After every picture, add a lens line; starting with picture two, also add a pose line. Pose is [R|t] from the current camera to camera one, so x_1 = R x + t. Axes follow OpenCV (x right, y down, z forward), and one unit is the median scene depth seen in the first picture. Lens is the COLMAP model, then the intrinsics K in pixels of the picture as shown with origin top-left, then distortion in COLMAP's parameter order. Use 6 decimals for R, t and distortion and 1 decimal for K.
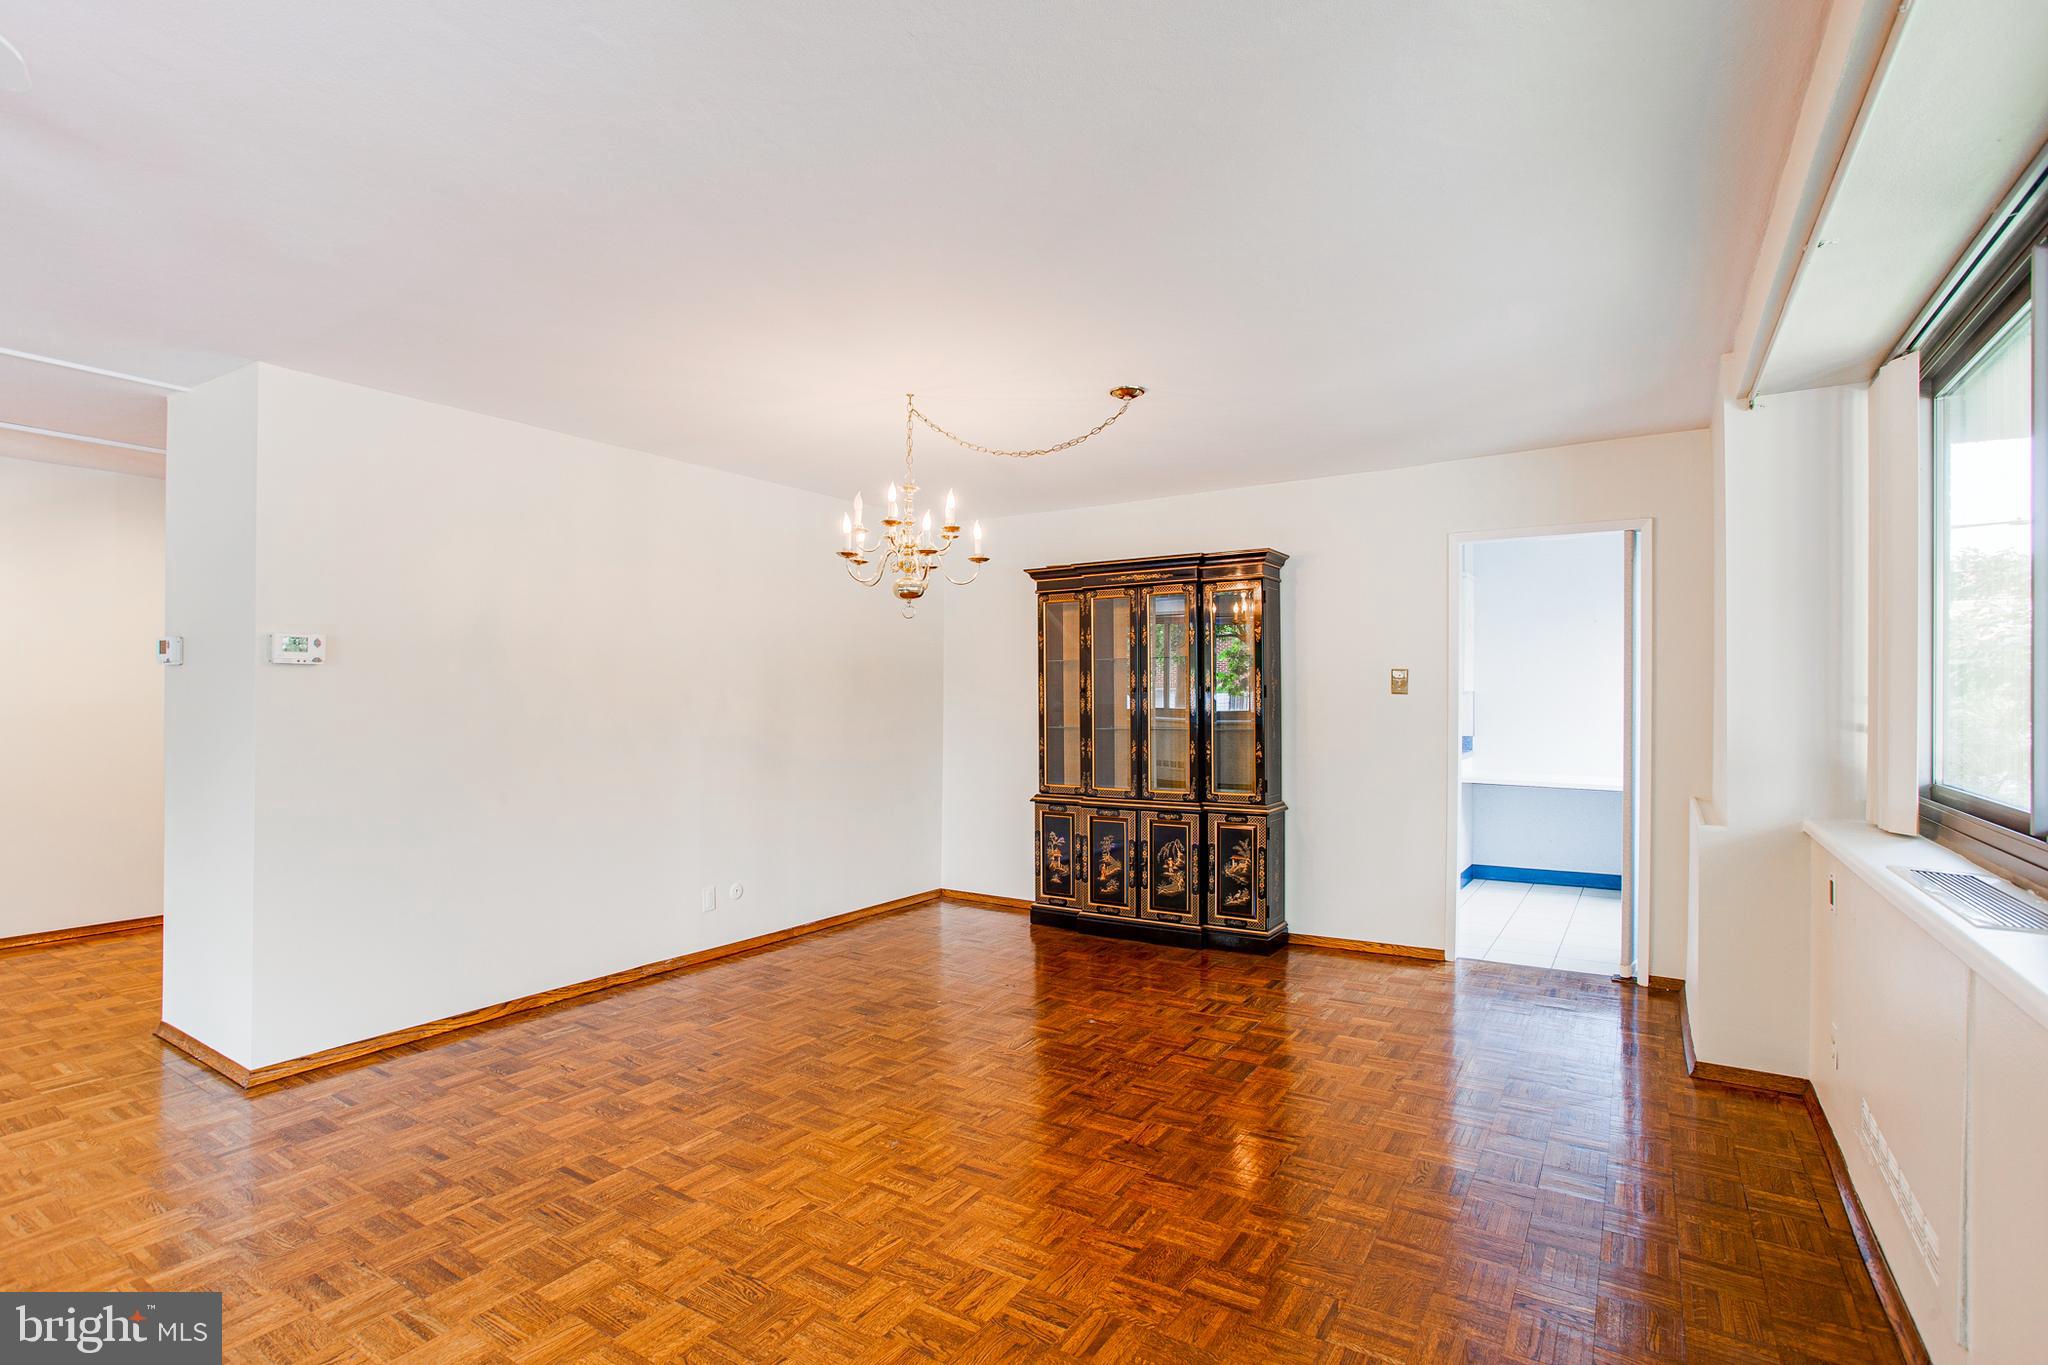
lens RADIAL K [[995.1, 0, 1024.0], [0, 995.1, 682.5], [0, 0, 1]] dist [-0.062388, 0.032736]
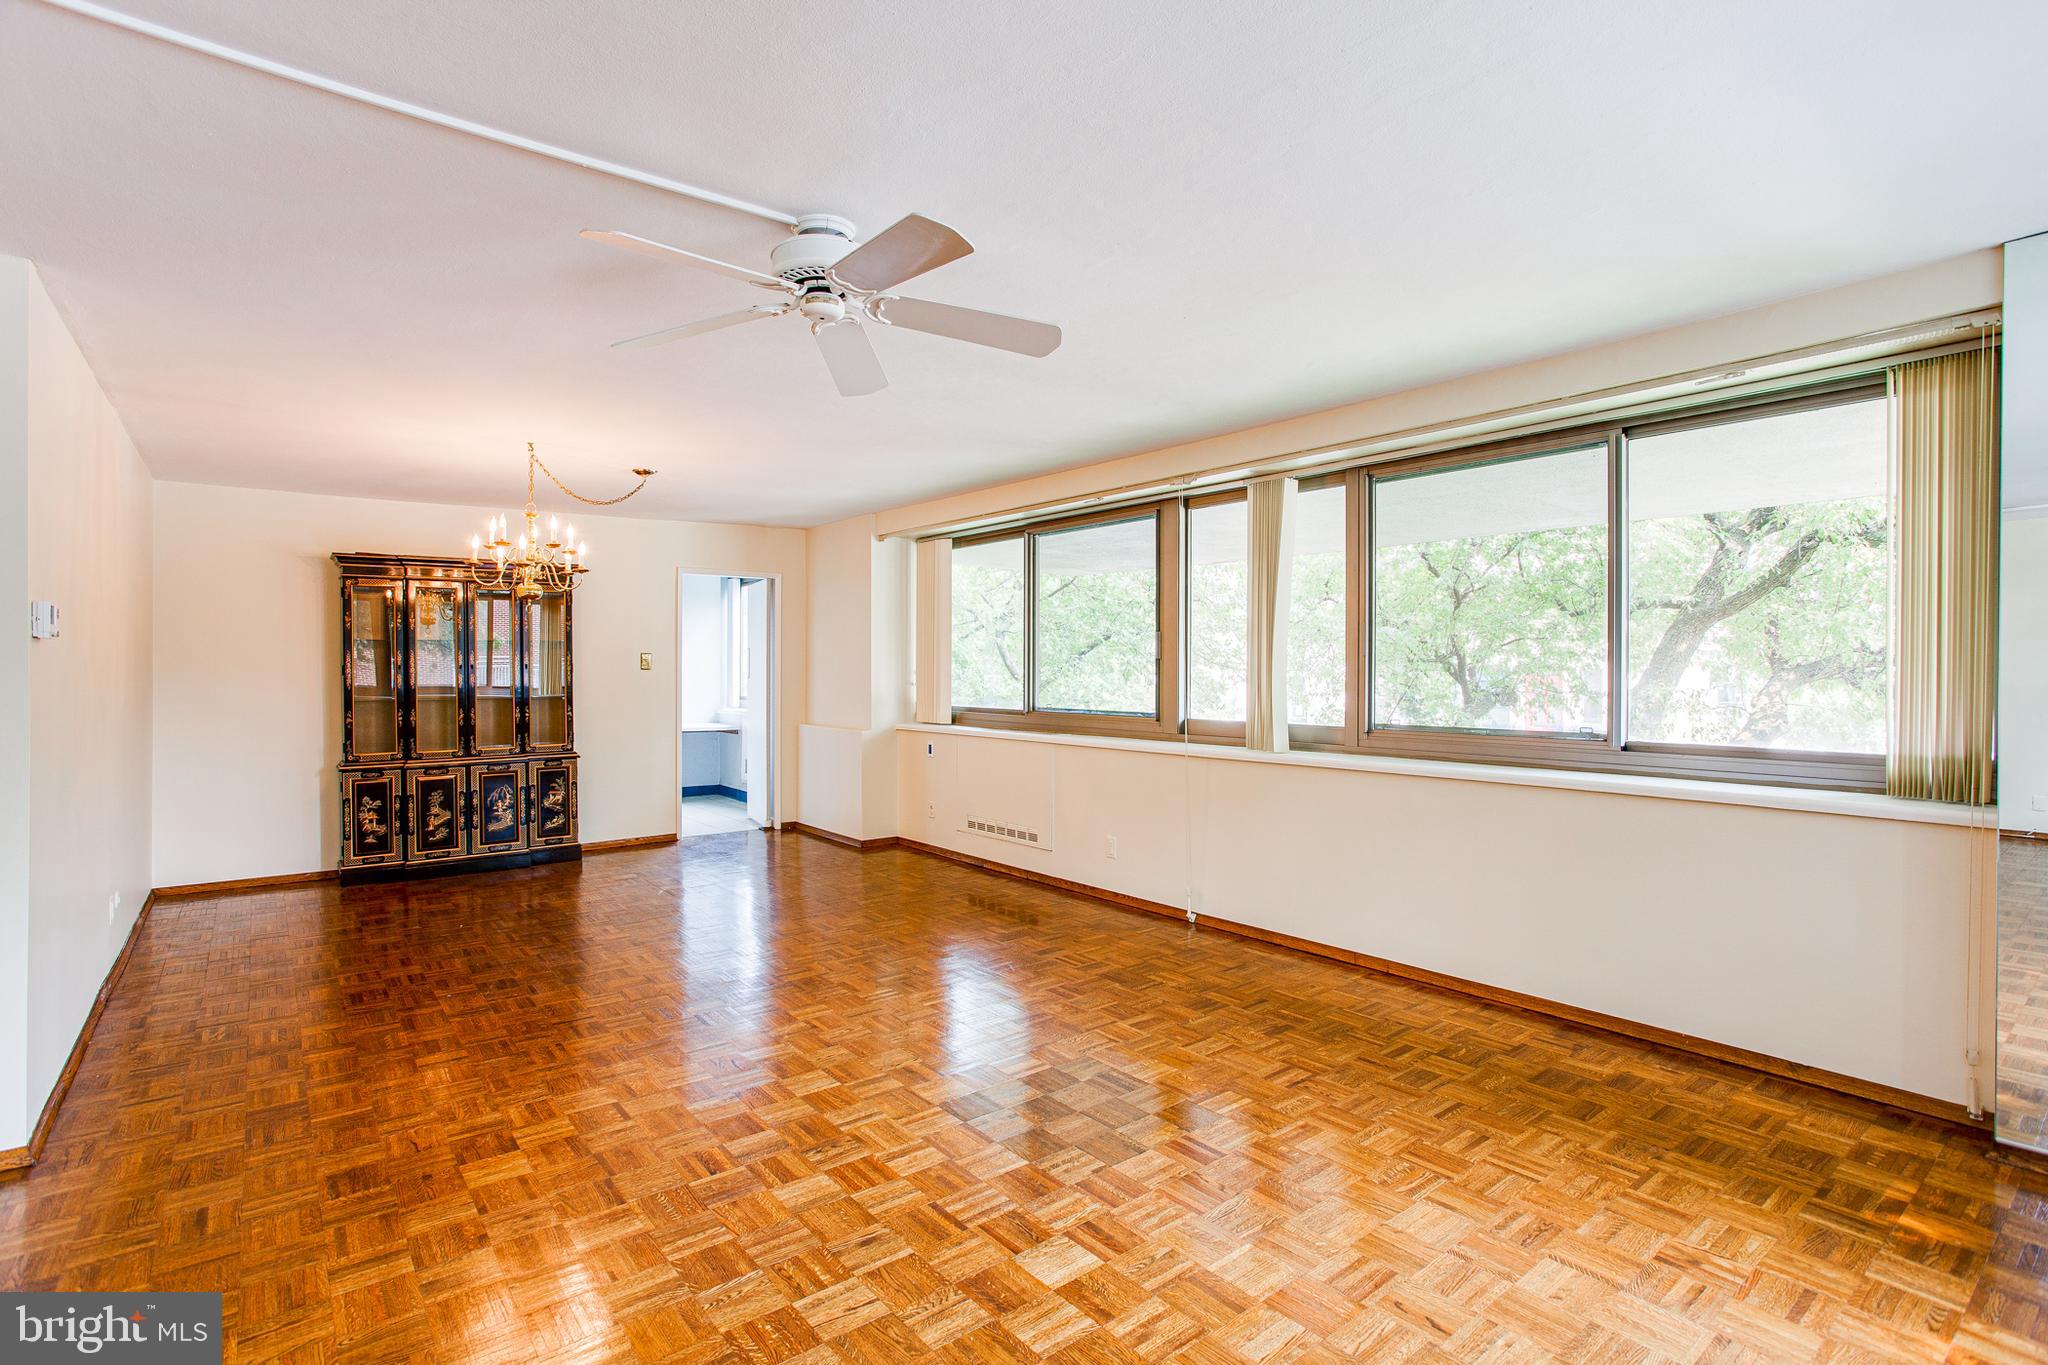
lens RADIAL K [[995.3, 0, 1010.6], [0, 995.3, 651.7], [0, 0, 1]] dist [-0.059634, 0.031116]
pose [[0.331104, 0.014213, 0.943487, -0.813045], [-0.008087, 0.999893, -0.012225, -0.002267], [-0.943560, -0.003582, 0.331183, -0.024627]]
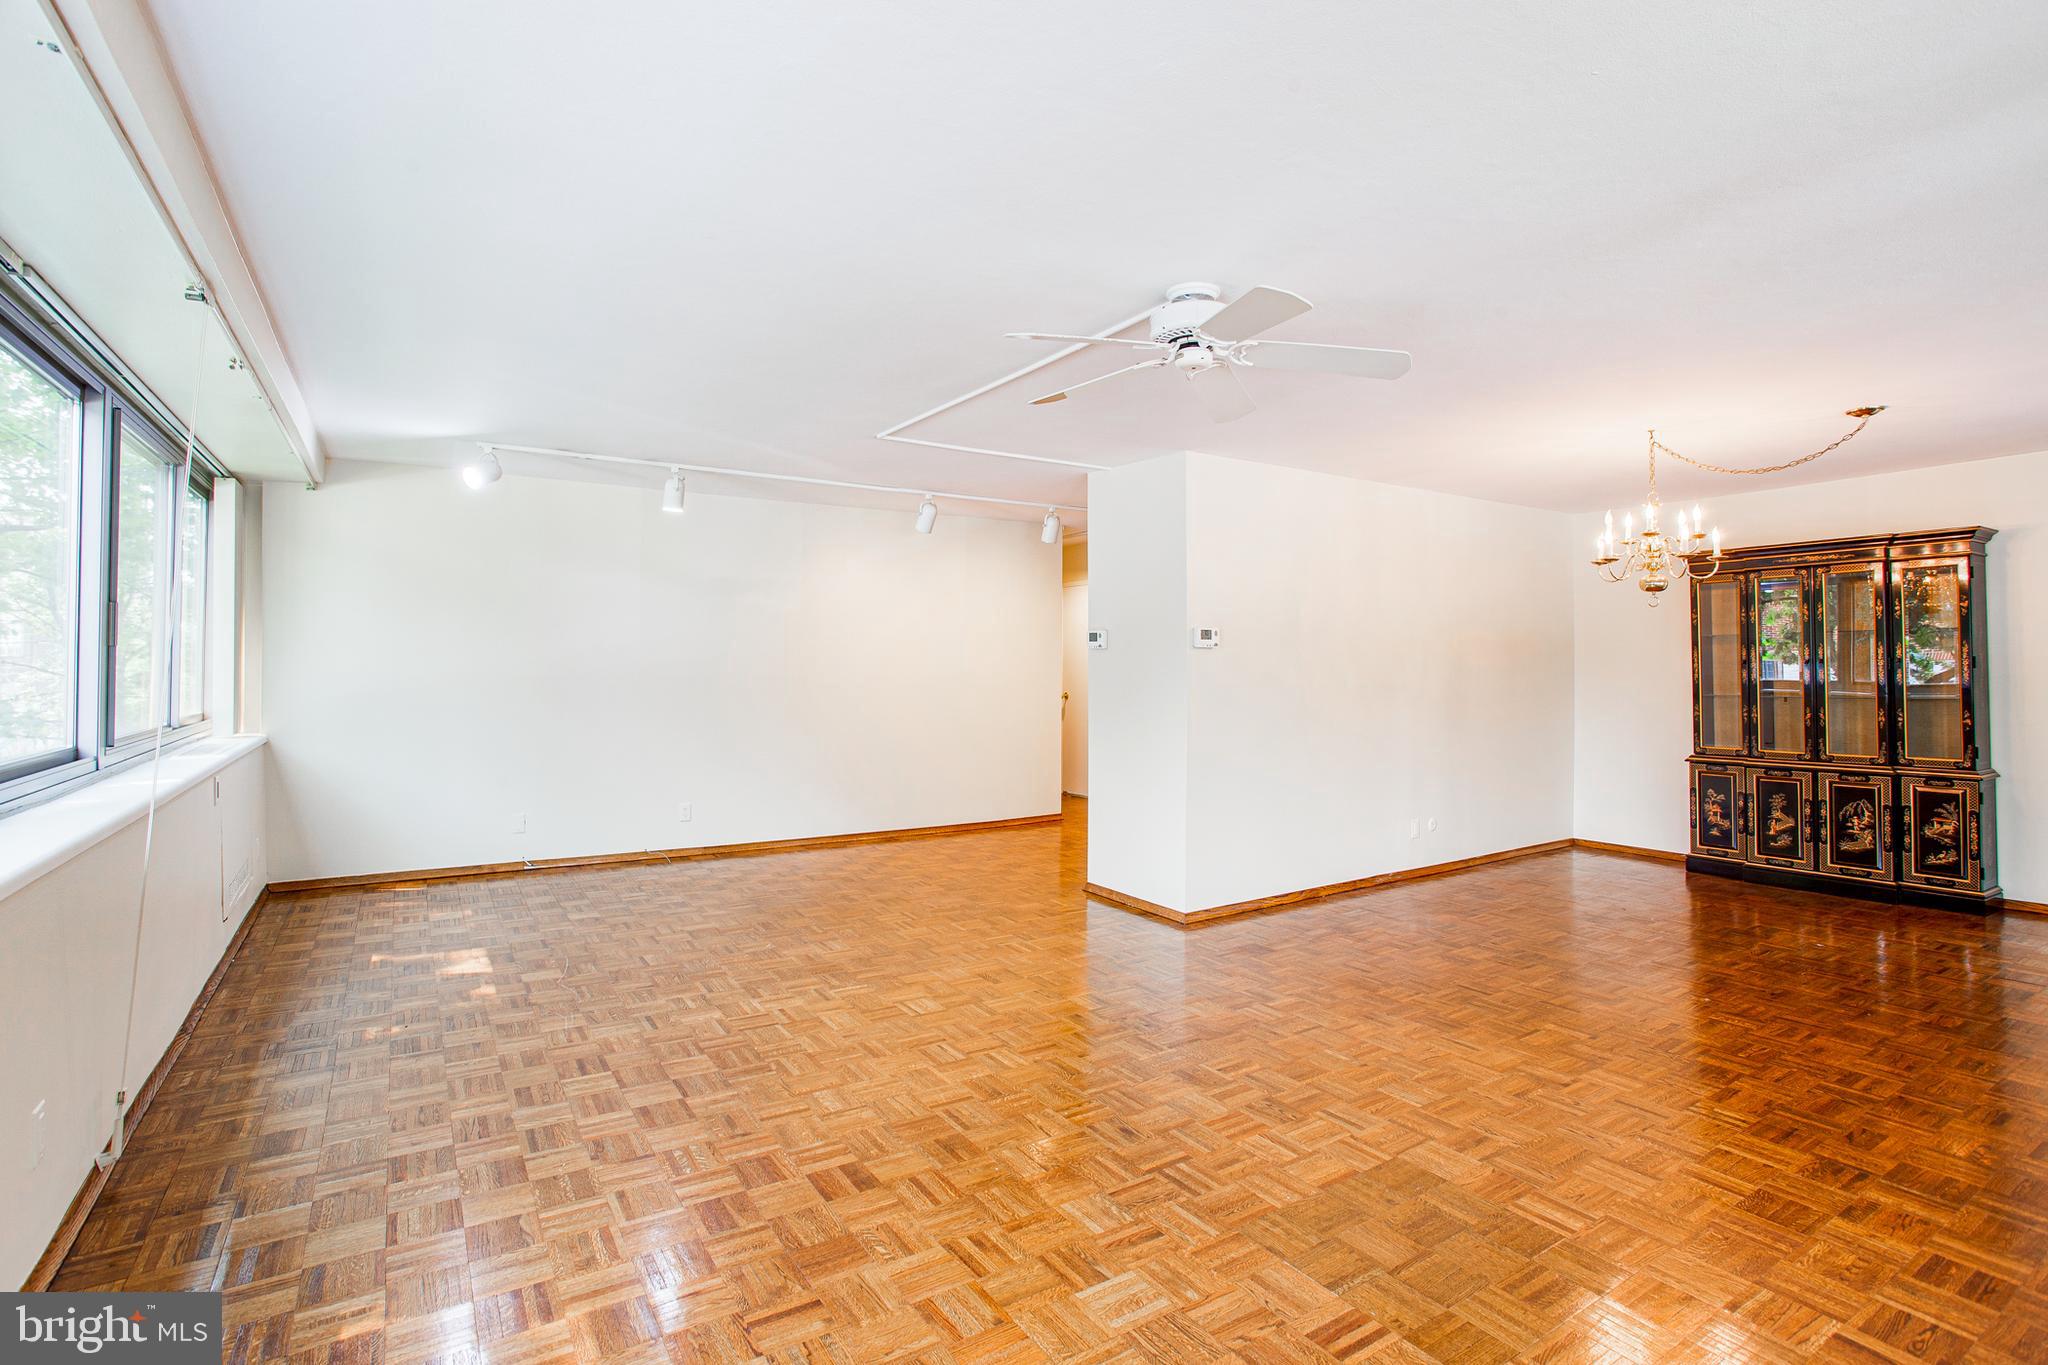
lens RADIAL K [[995.3, 0, 1010.6], [0, 995.3, 651.7], [0, 0, 1]] dist [-0.059634, 0.031116]
pose [[0.907908, -0.008712, -0.419079, -0.244089], [0.008203, 0.999962, -0.003016, -0.007444], [0.419089, -0.000700, 0.907945, -0.342687]]
